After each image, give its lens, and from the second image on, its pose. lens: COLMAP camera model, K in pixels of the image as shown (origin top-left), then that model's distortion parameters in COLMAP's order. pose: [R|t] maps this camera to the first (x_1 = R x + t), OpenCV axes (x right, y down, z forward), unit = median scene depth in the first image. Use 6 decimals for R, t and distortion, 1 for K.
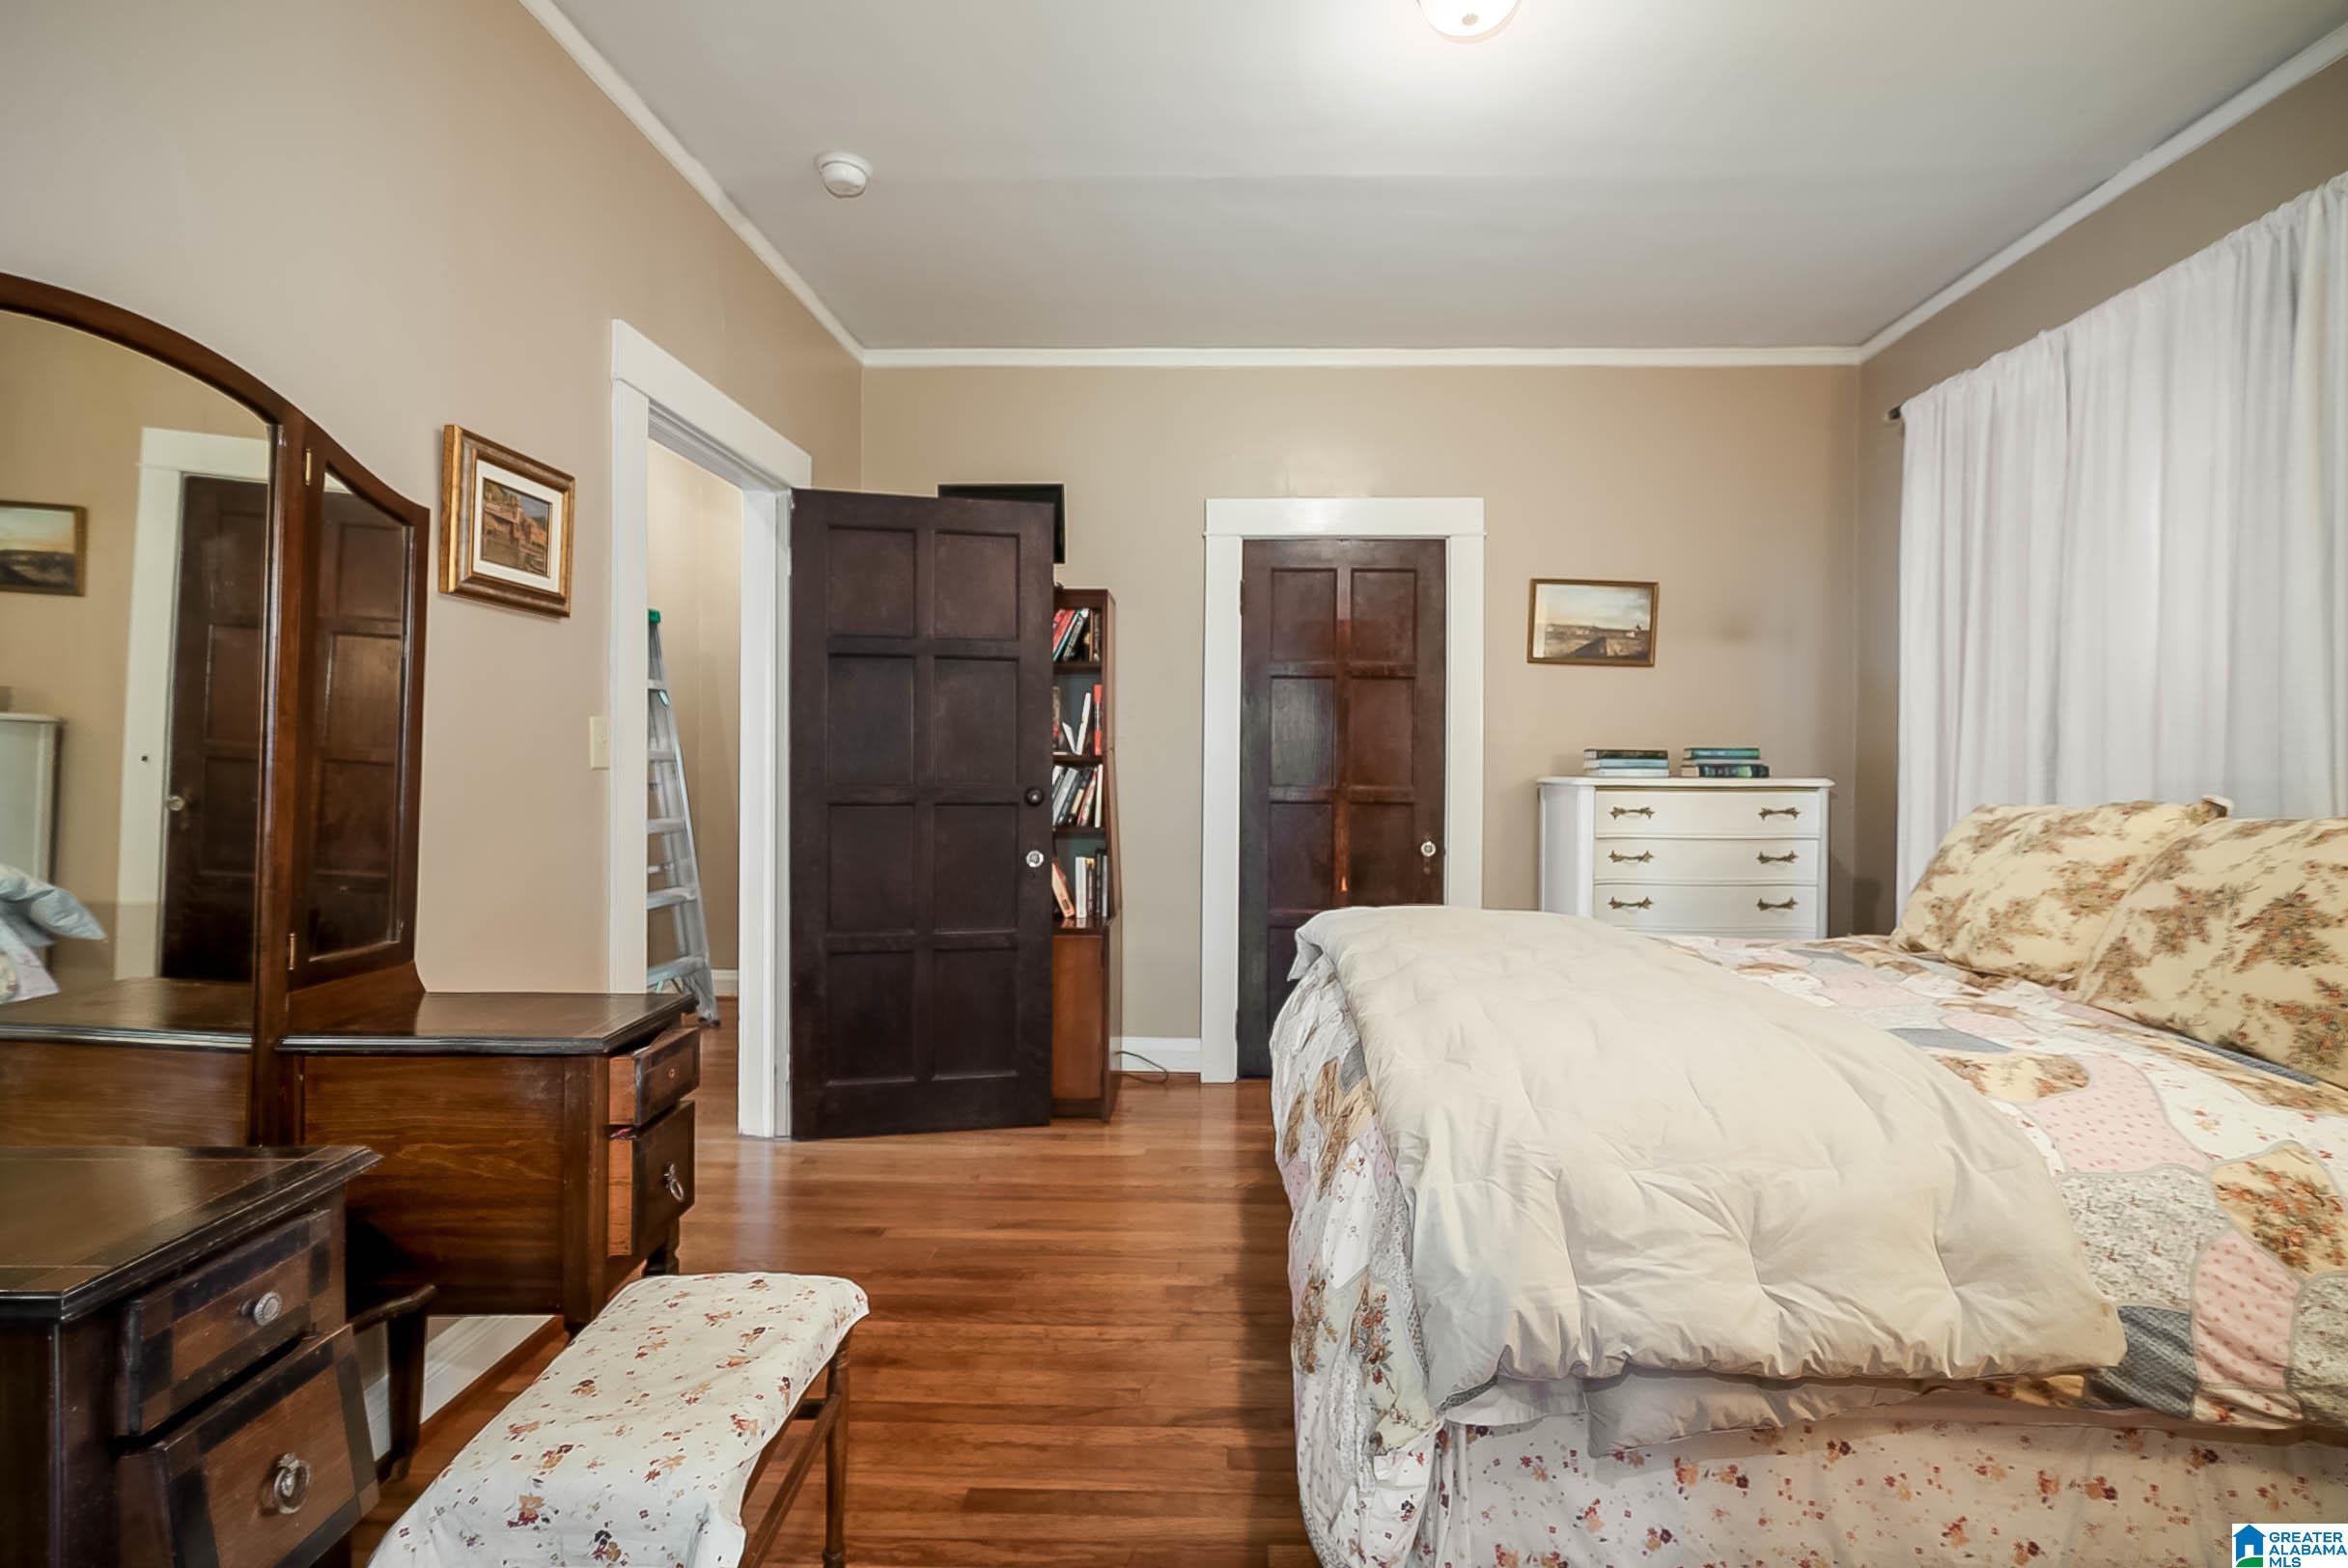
lens RADIAL K [[1054.8, 0, 1185.1], [0, 1054.8, 796.2], [0, 0, 1]] dist [0.000433, 0.000095]
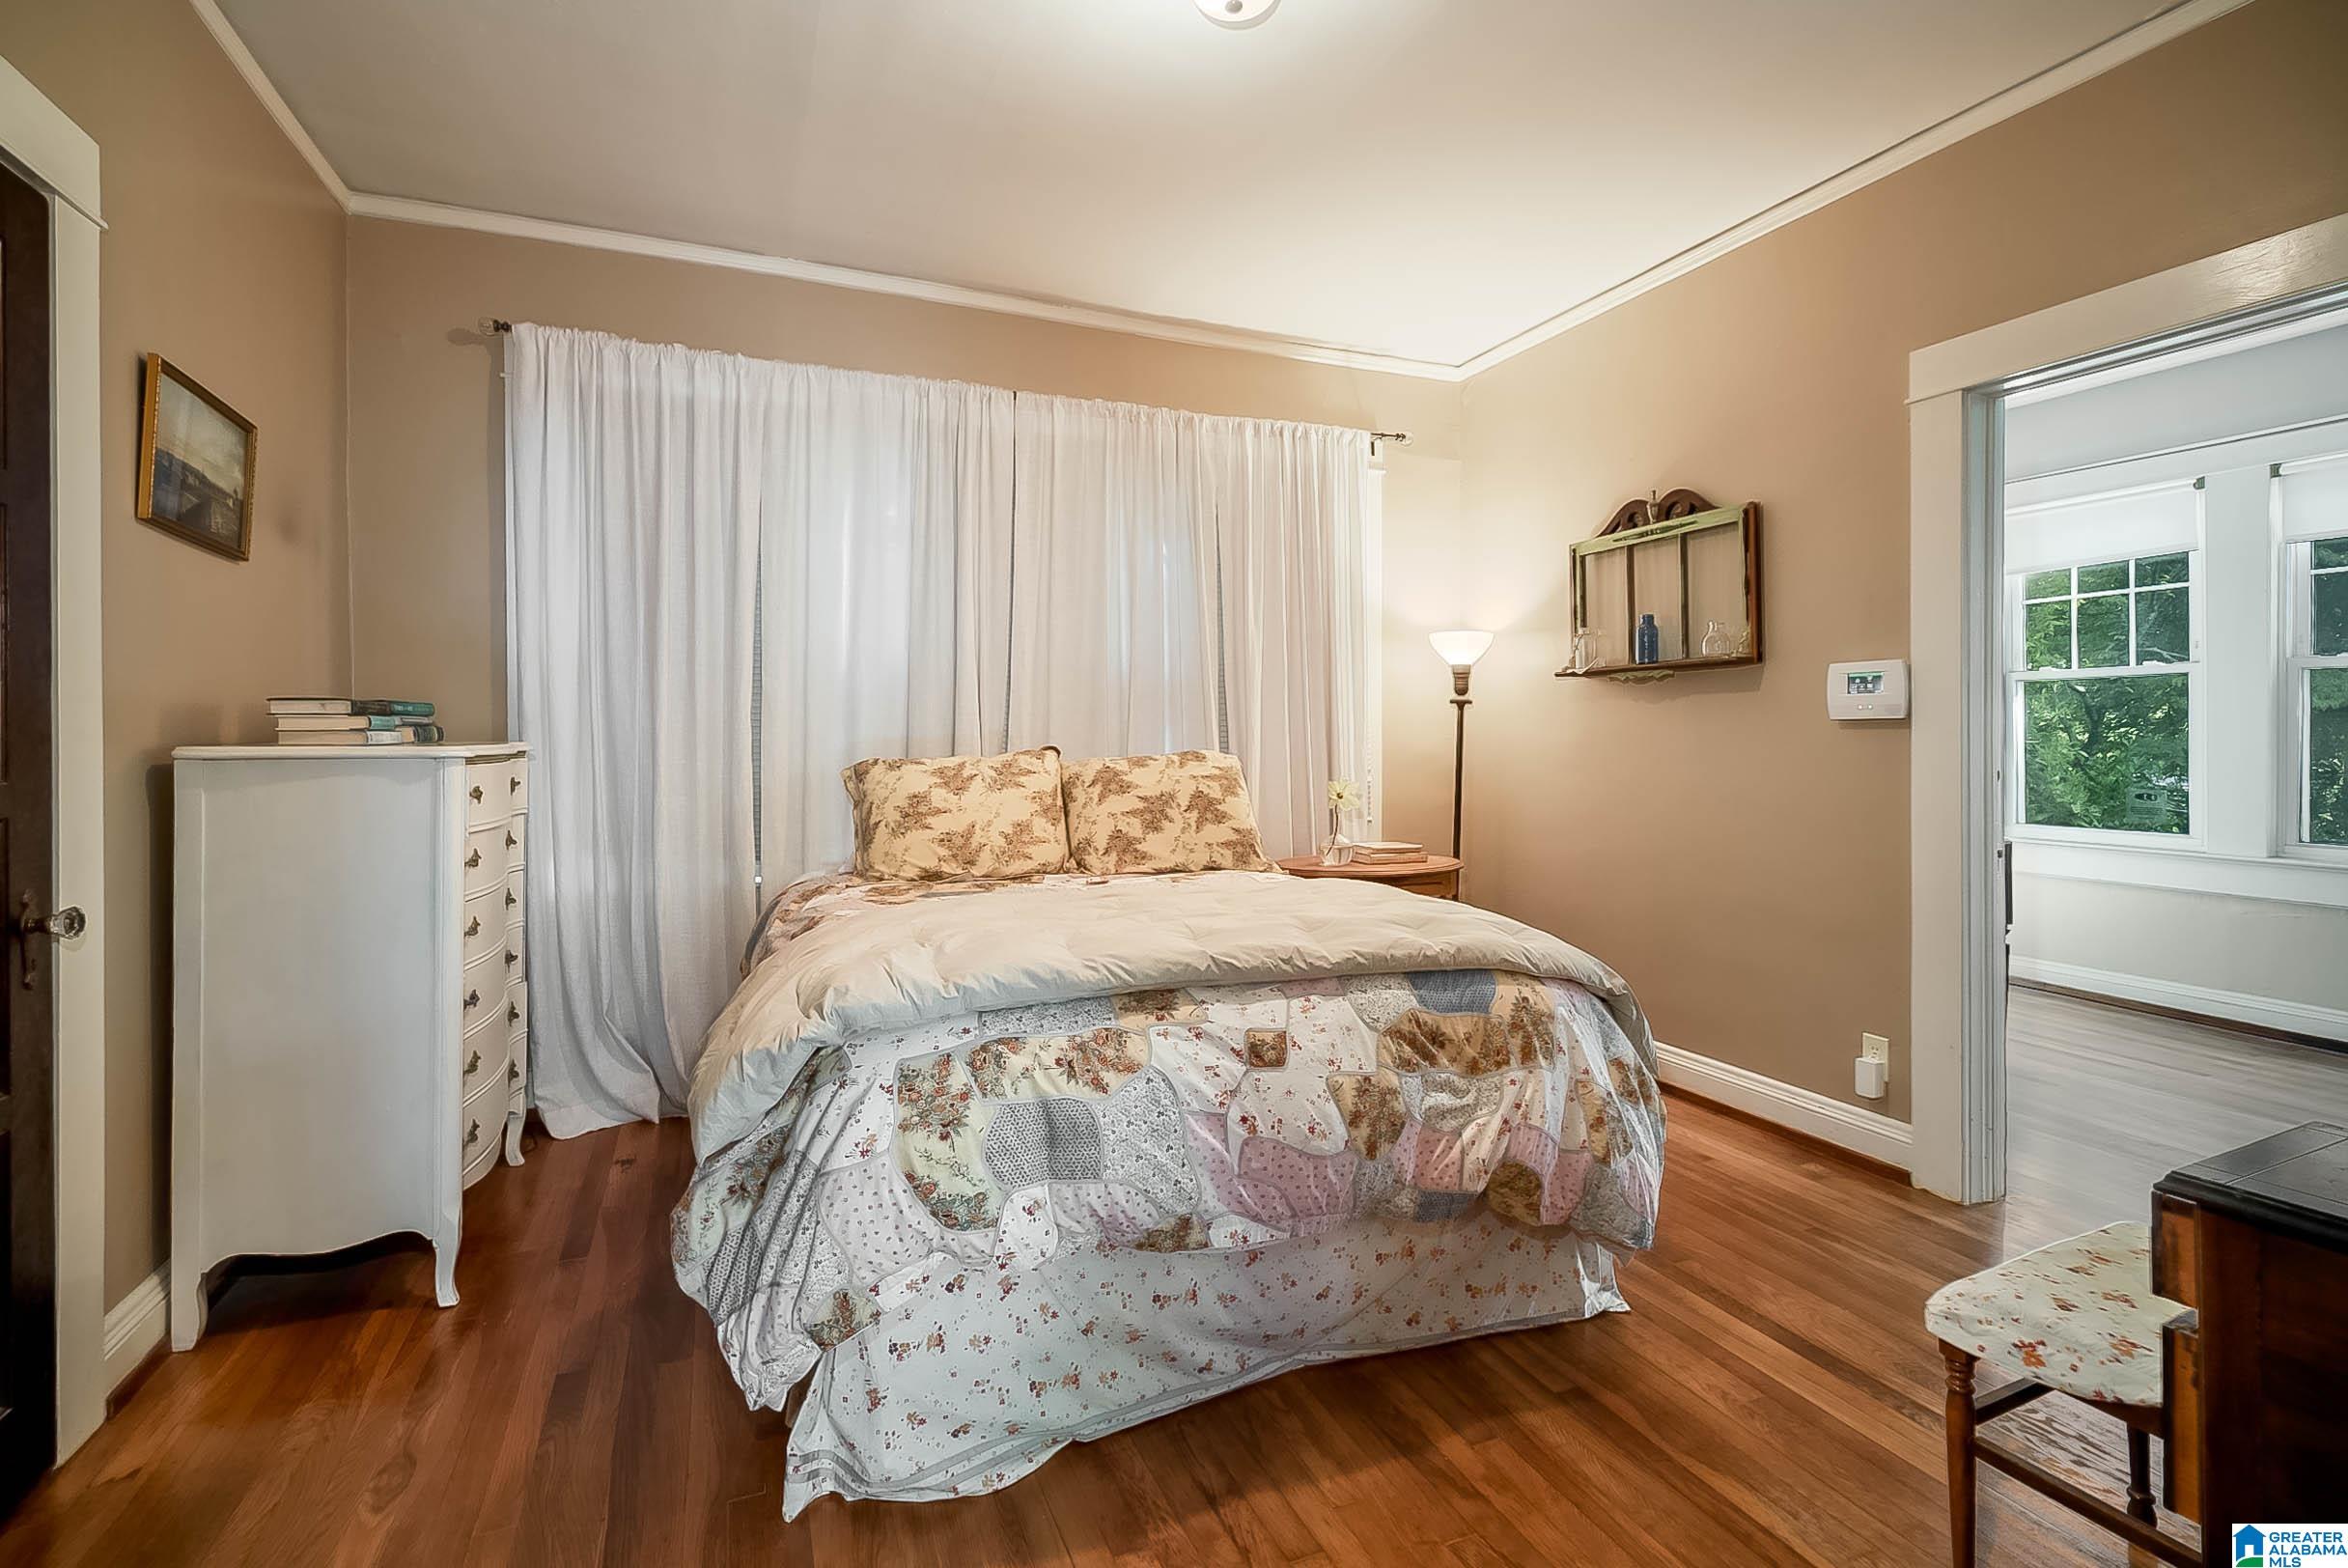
lens RADIAL K [[1091.0, 0, 1178.5], [0, 1091.0, 732.8], [0, 0, 1]] dist [0.001137, 0.000287]
pose [[-0.414443, -0.008024, 0.910040, -0.642637], [0.021146, 0.999606, 0.018444, -0.045186], [-0.909830, 0.026888, -0.414110, 1.415501]]
